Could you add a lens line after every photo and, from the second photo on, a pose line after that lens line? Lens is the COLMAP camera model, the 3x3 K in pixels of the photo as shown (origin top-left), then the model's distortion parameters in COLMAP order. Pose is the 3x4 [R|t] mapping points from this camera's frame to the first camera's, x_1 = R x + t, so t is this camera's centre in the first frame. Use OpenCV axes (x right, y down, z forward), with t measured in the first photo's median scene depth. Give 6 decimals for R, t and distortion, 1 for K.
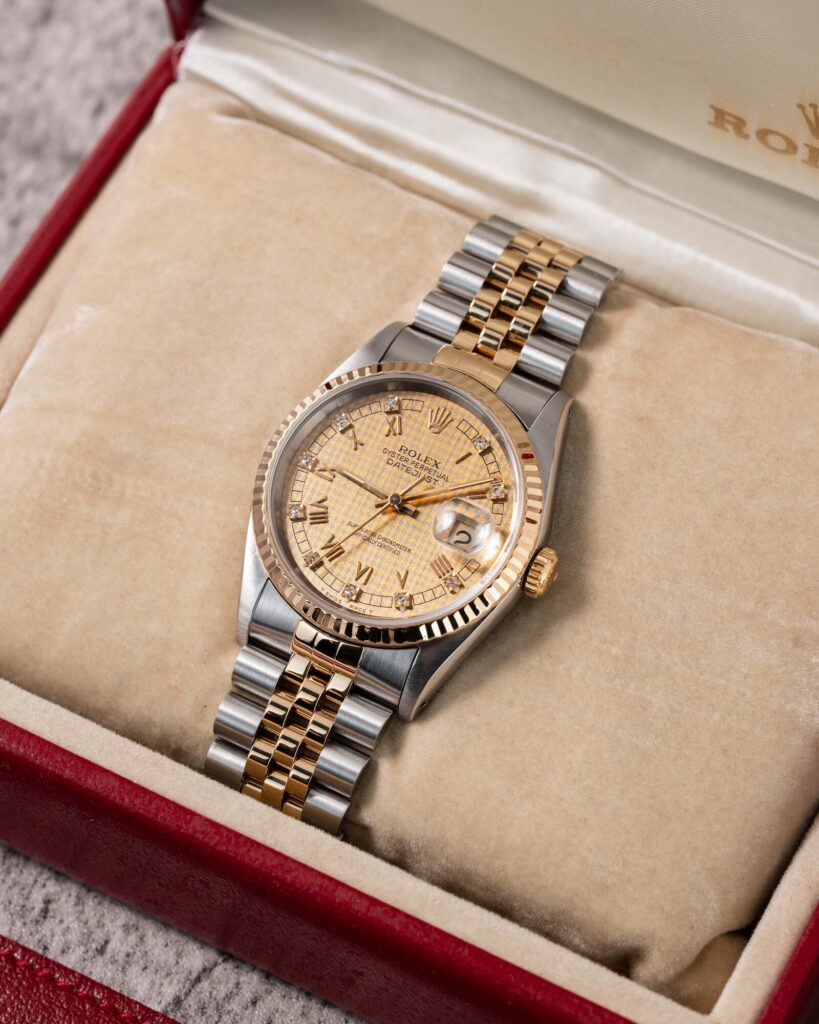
lens RADIAL K [[3968.0, 0, 410.4], [0, 3968.0, 508.0], [0, 0, 1]] dist [-0.098155, 0.000000]
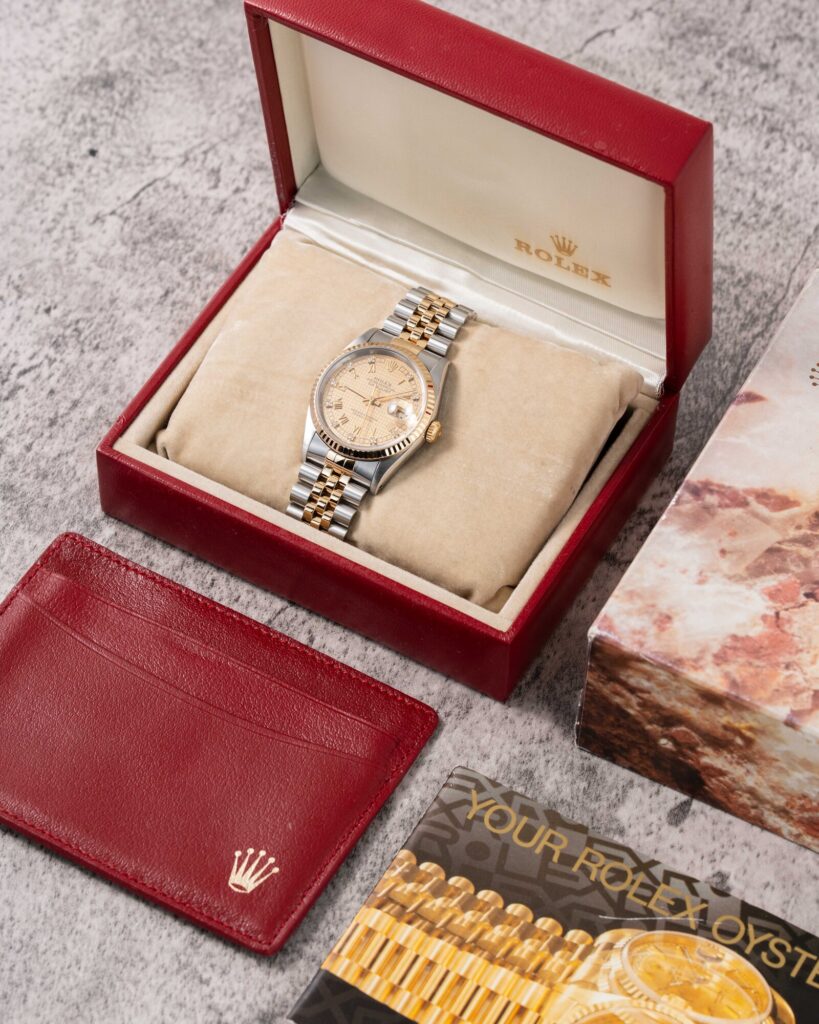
lens RADIAL K [[3968.0, 0, 409.1], [0, 3968.0, 513.2], [0, 0, 1]] dist [-0.098155, 0.000000]
pose [[0.999484, 0.026806, -0.017706, 0.060184], [-0.028701, 0.992685, -0.117275, 0.330509], [0.014432, 0.117723, 0.992942, -1.275127]]
